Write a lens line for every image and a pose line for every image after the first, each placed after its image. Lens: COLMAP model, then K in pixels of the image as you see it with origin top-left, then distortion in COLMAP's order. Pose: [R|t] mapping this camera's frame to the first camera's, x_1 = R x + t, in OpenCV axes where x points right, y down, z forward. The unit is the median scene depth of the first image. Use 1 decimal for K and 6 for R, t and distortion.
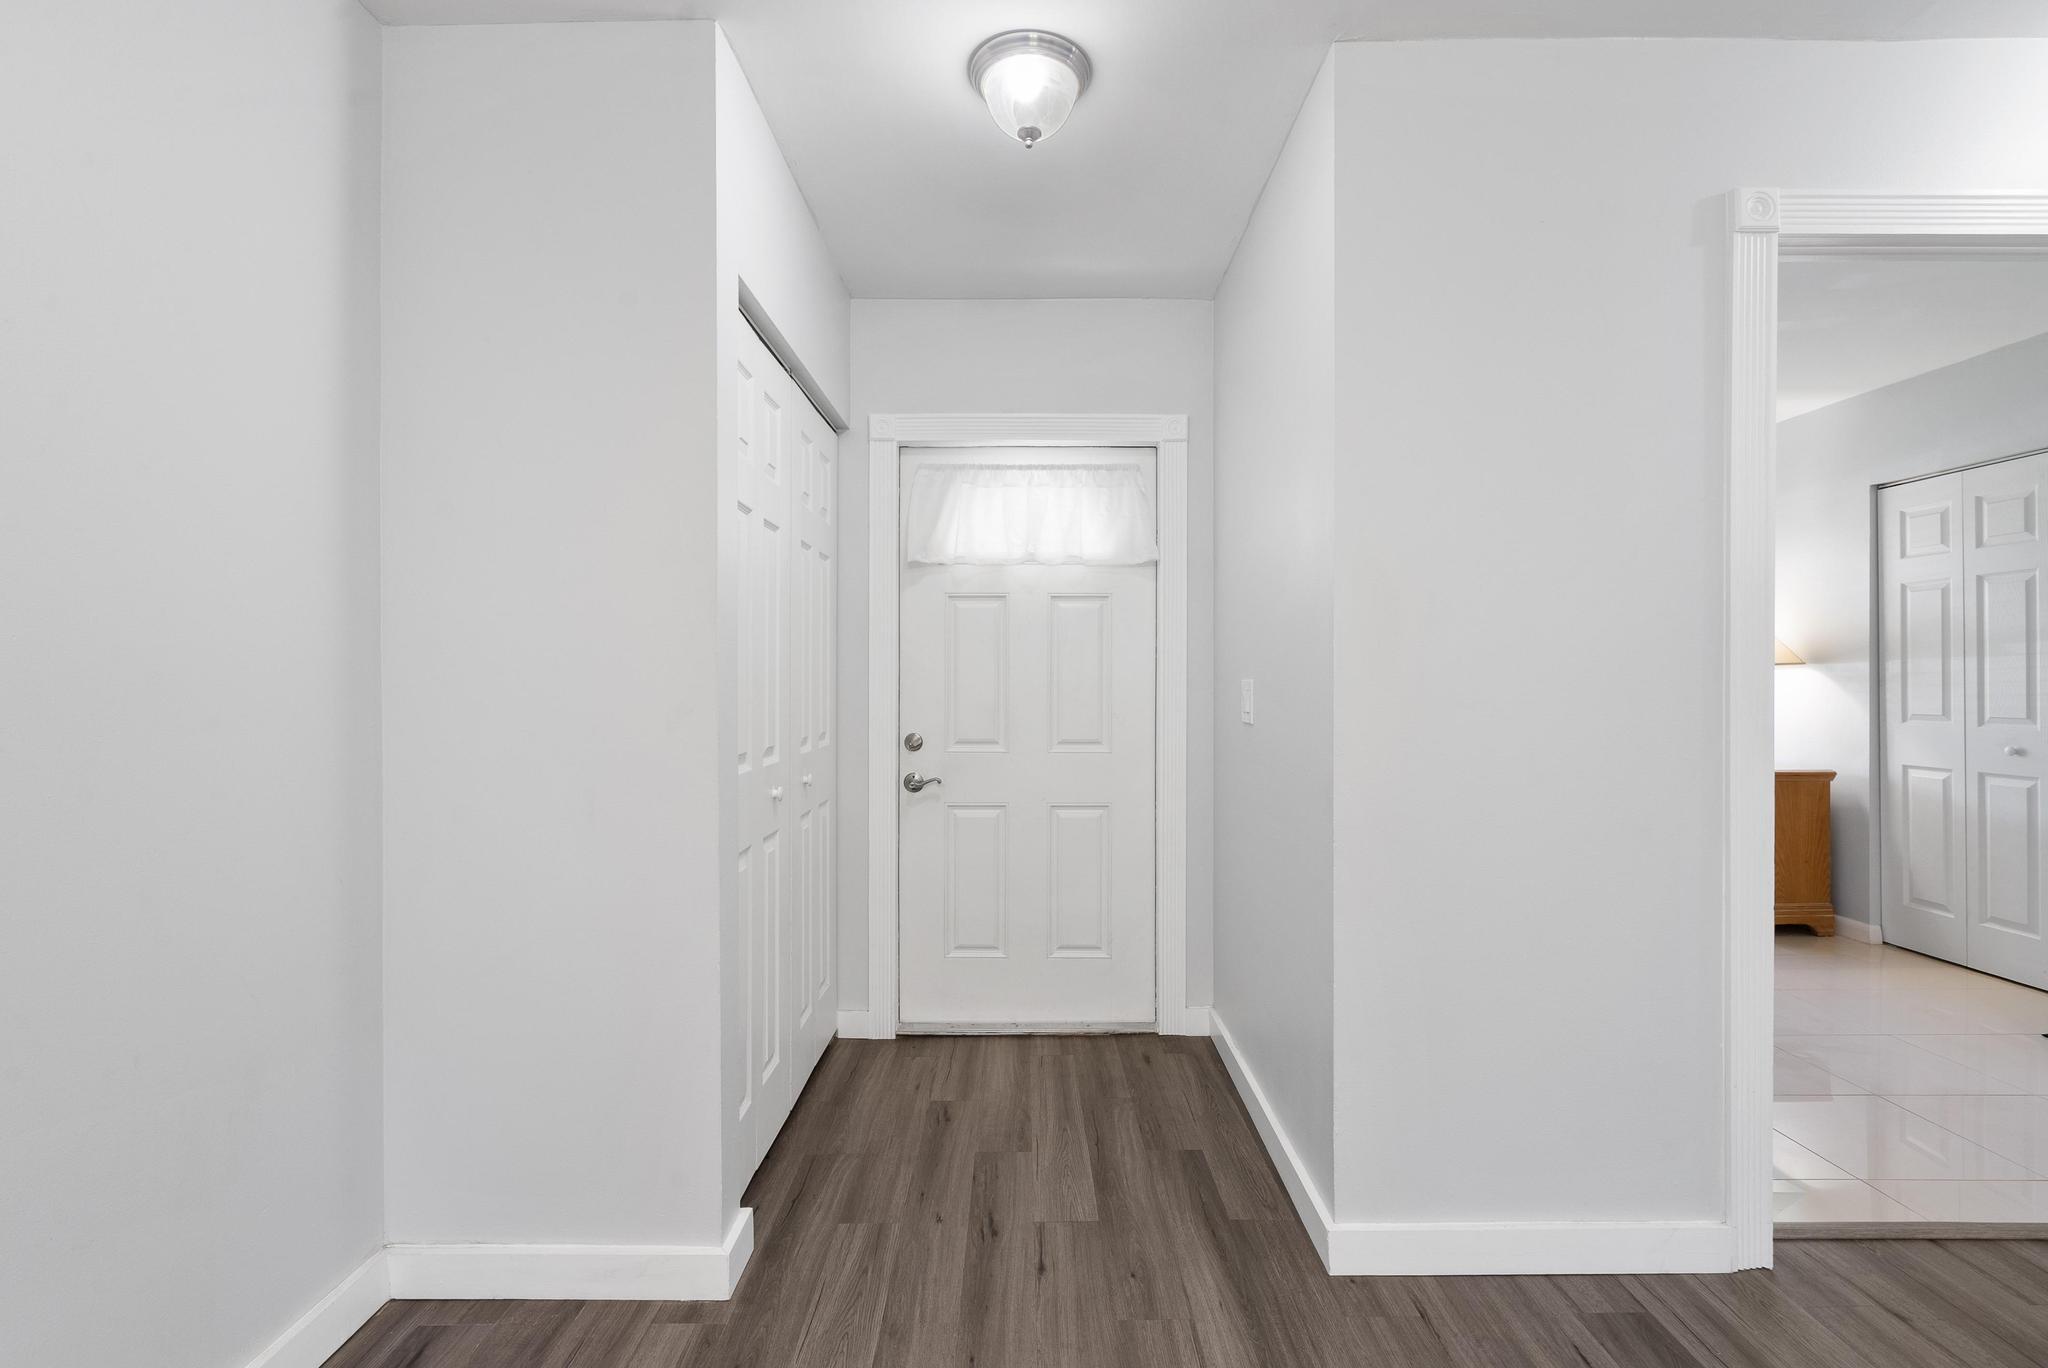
lens RADIAL K [[929.4, 0, 1018.6], [0, 929.4, 683.0], [0, 0, 1]] dist [-0.008675, 0.001924]
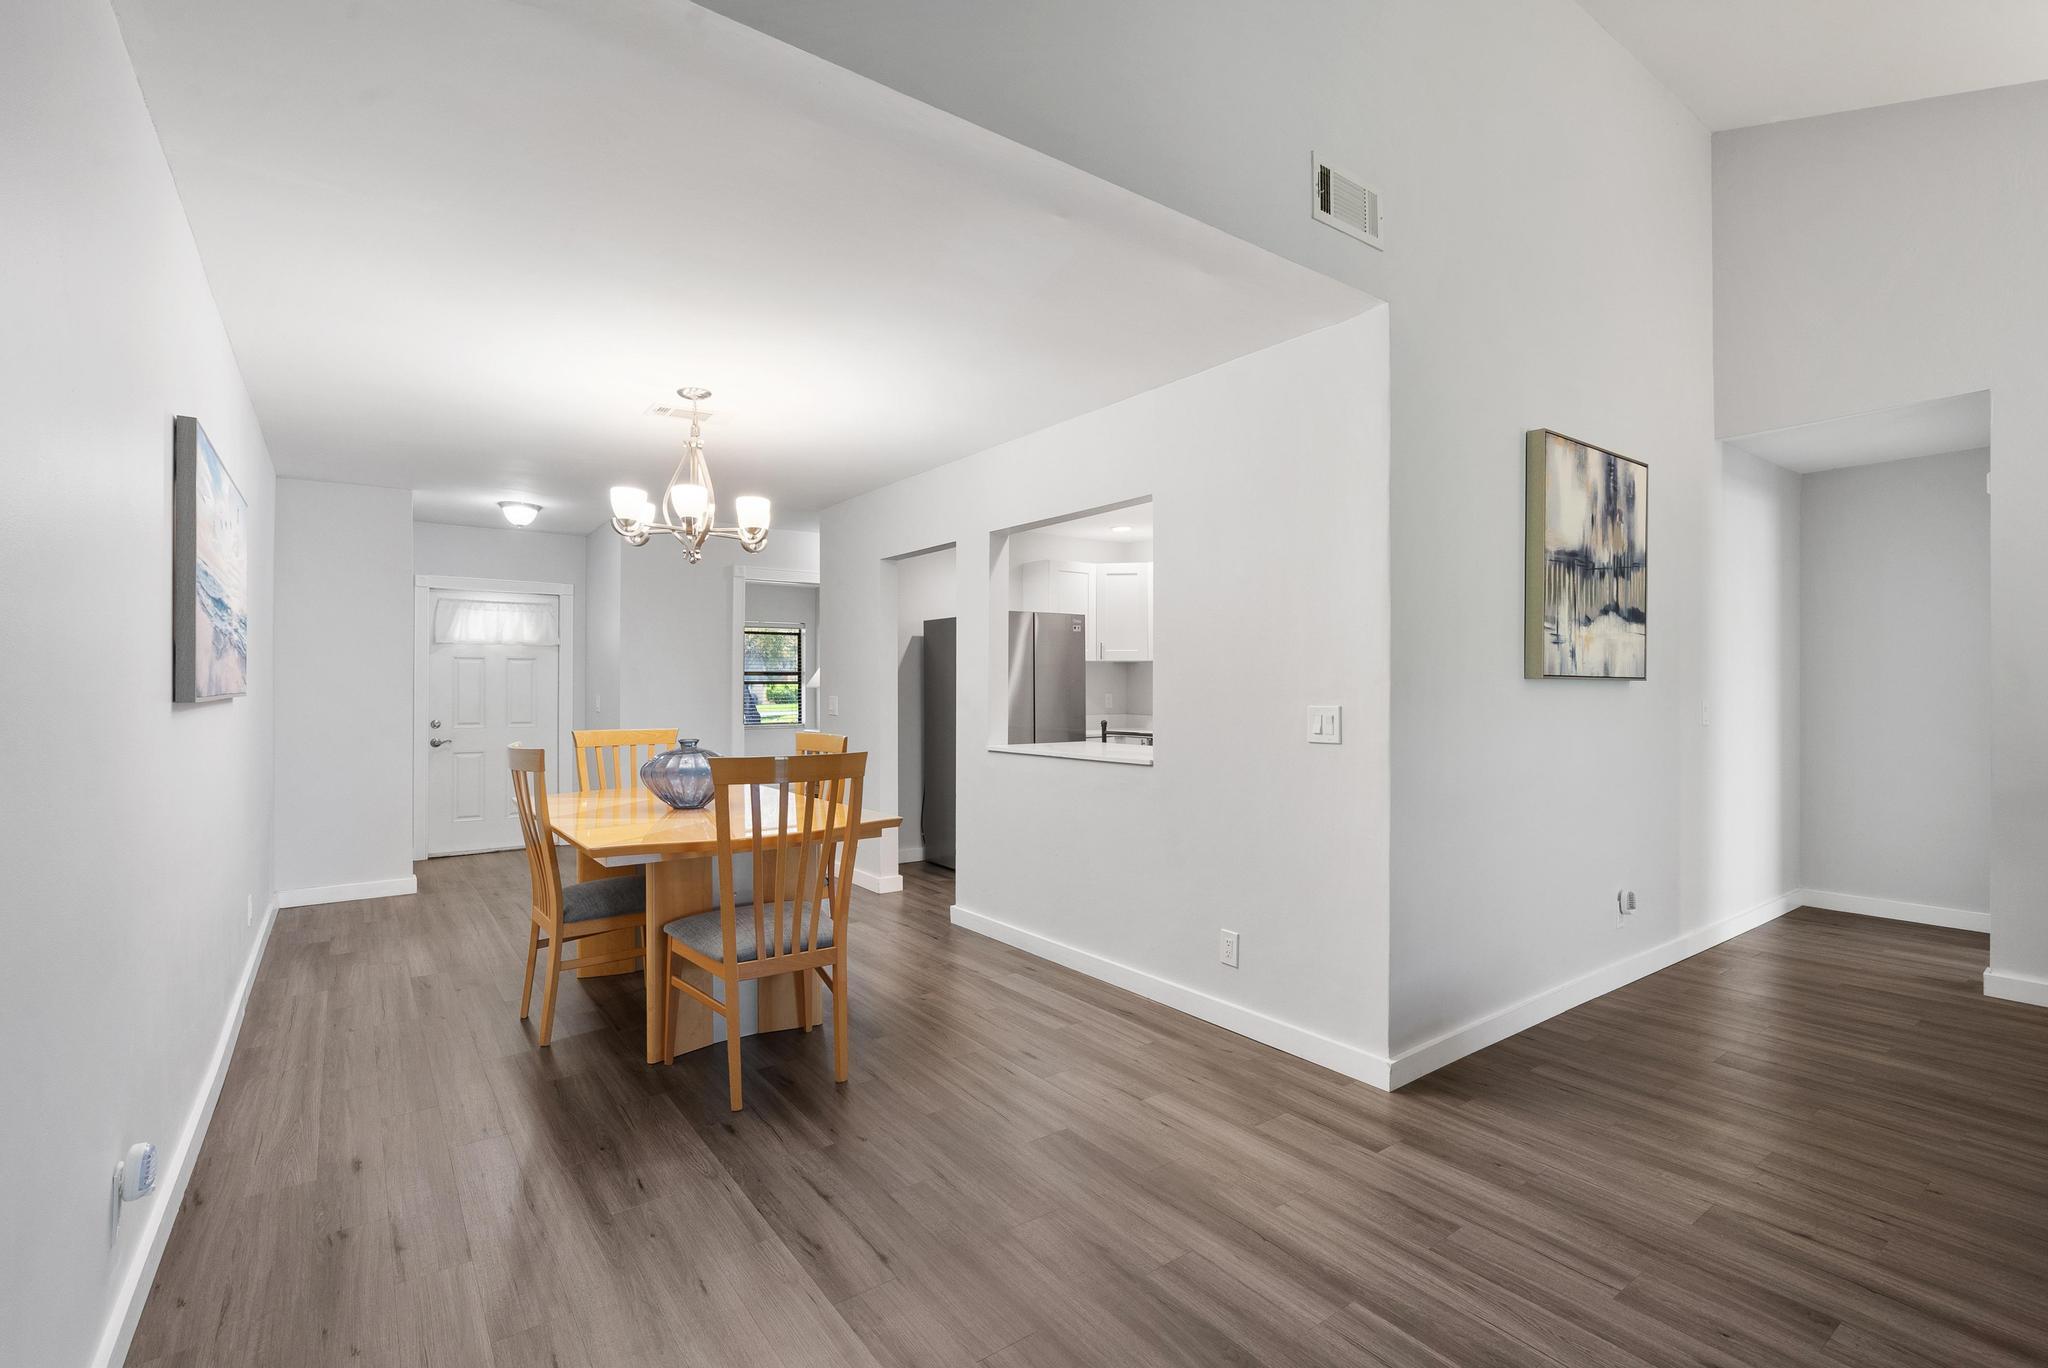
lens RADIAL K [[929.4, 0, 1031.0], [0, 929.4, 683.4], [0, 0, 1]] dist [-0.008675, 0.001924]
pose [[0.796355, 0.002416, 0.604825, -0.263812], [-0.000008, 0.999992, -0.003984, -0.019739], [-0.604830, 0.003168, 0.796348, -1.317403]]
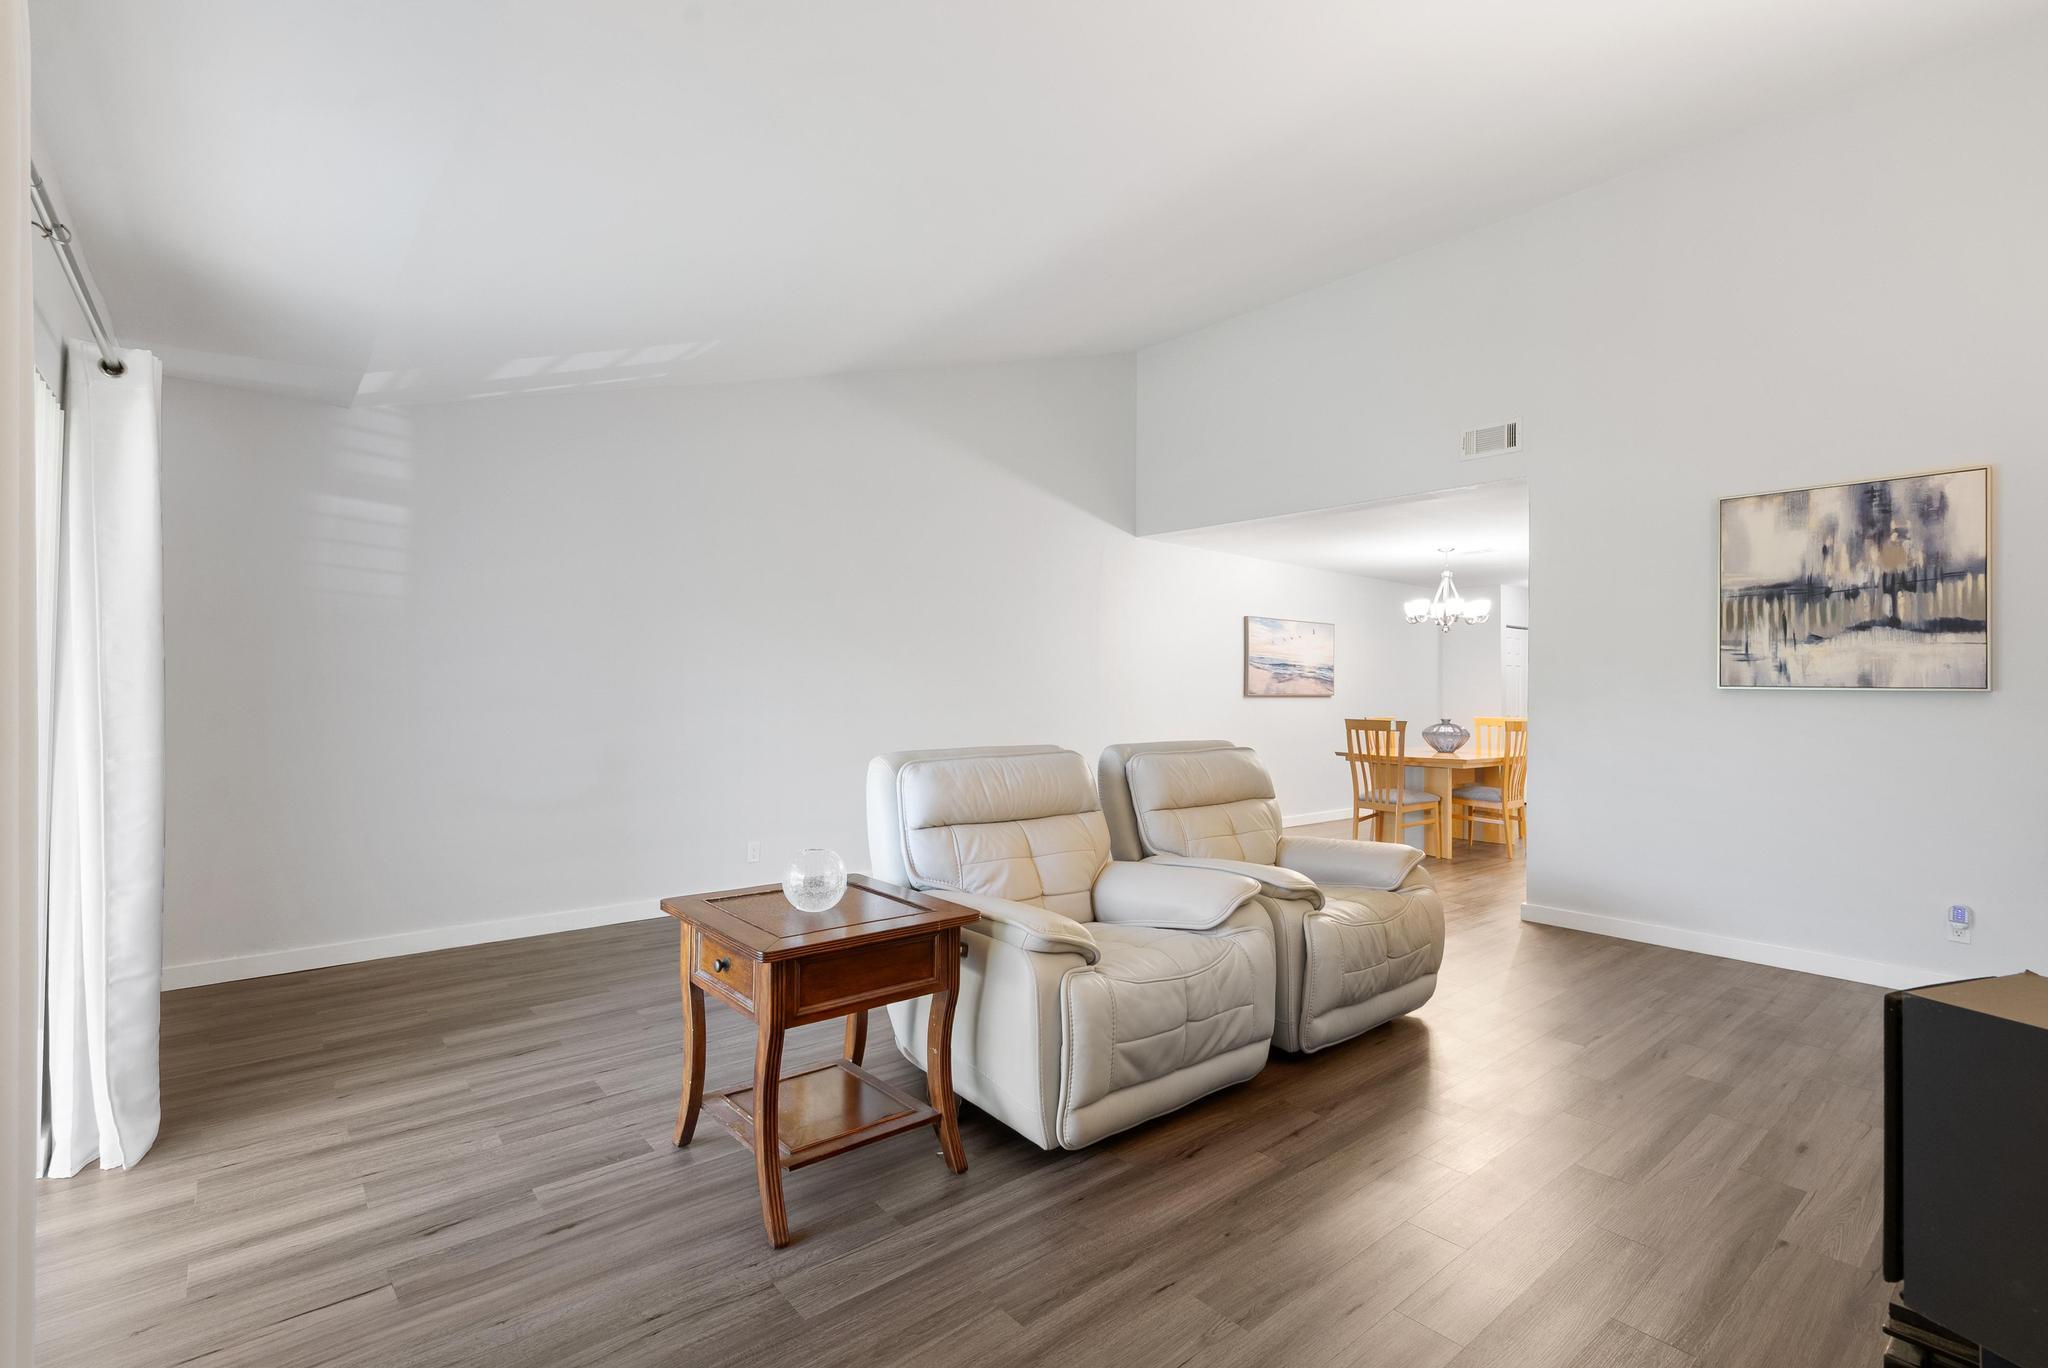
lens RADIAL K [[929.4, 0, 1035.8], [0, 929.4, 682.7], [0, 0, 1]] dist [-0.008675, 0.001924]
pose [[0.657800, 0.002009, -0.753190, 0.962313], [-0.012456, 0.999889, -0.008212, -0.015260], [0.753090, 0.014784, 0.657752, -2.305608]]
